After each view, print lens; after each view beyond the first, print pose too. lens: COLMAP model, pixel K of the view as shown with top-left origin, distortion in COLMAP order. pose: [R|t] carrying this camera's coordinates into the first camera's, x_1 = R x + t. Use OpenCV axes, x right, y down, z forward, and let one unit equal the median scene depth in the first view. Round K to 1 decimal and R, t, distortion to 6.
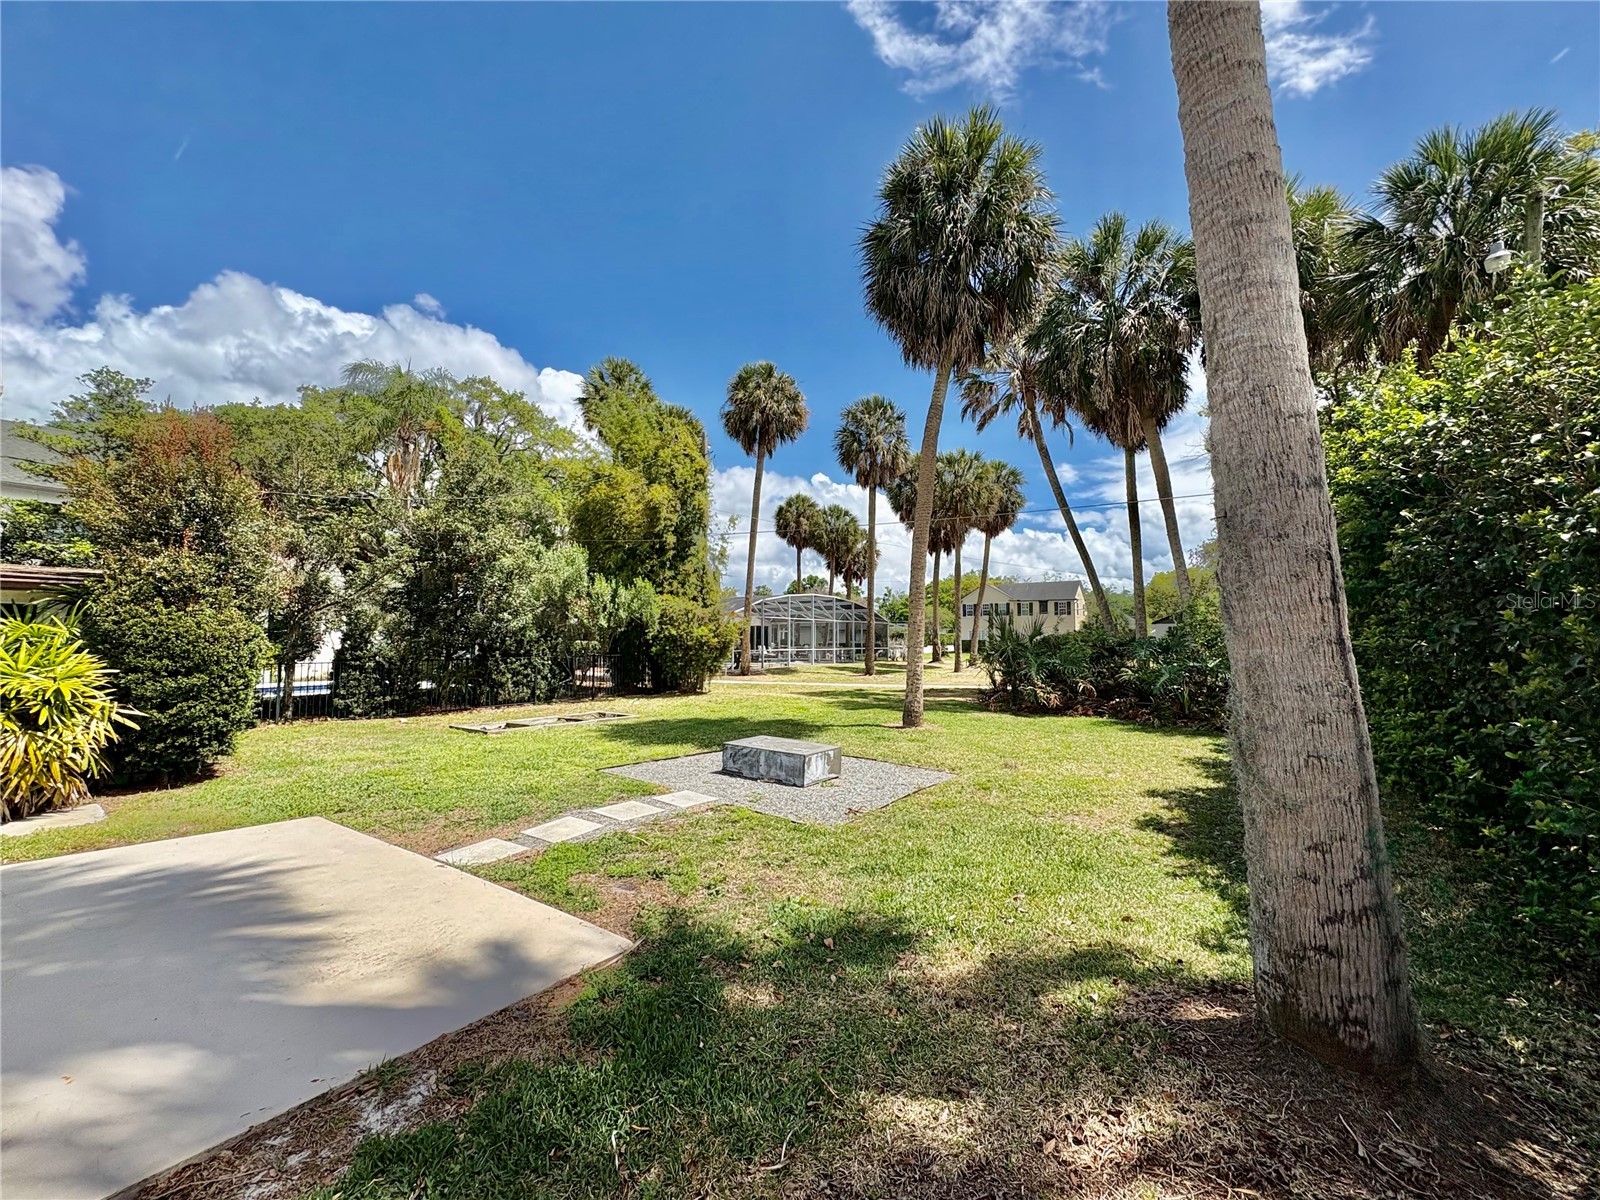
lens RADIAL K [[639.5, 0, 796.1], [0, 639.5, 599.5], [0, 0, 1]] dist [0.003253, 0.000149]
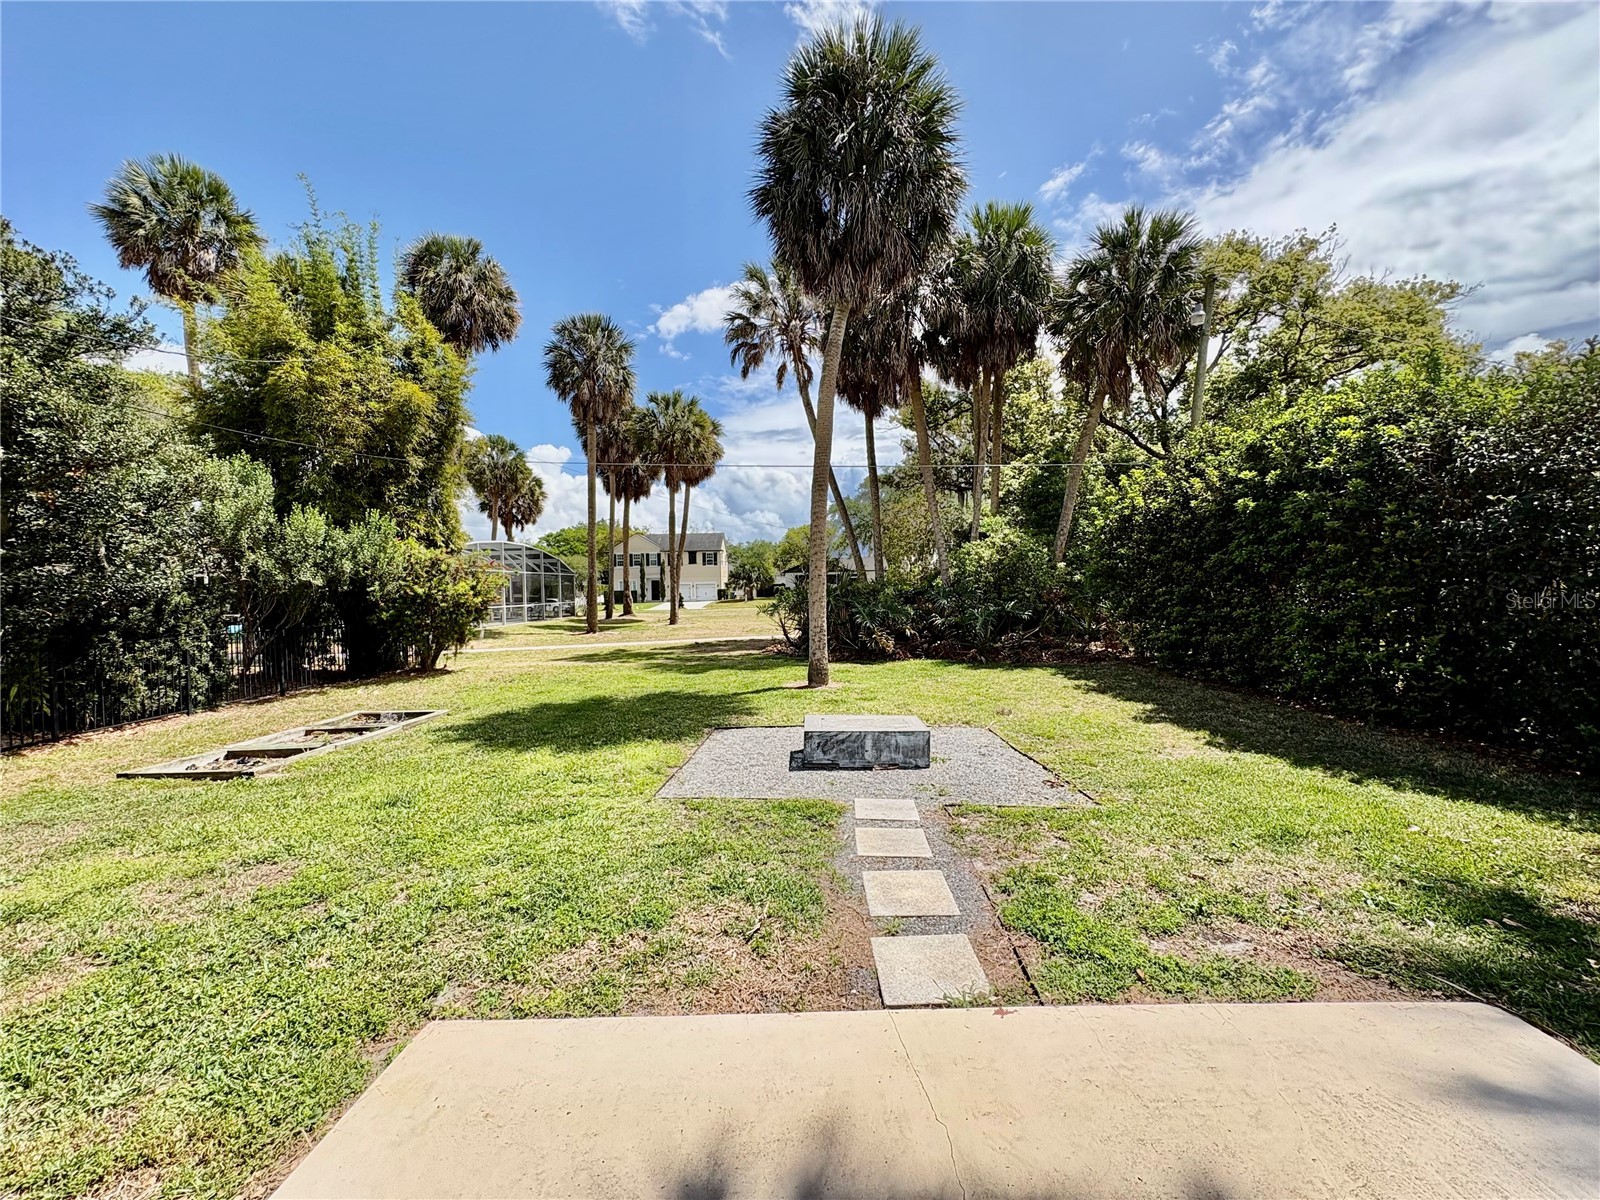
lens RADIAL K [[639.5, 0, 800.2], [0, 639.5, 598.3], [0, 0, 1]] dist [0.003253, 0.000149]
pose [[0.822745, -0.028969, 0.567672, -0.275295], [-0.014647, 0.997288, 0.072120, 0.001050], [-0.568222, -0.067651, 0.820089, 0.176074]]
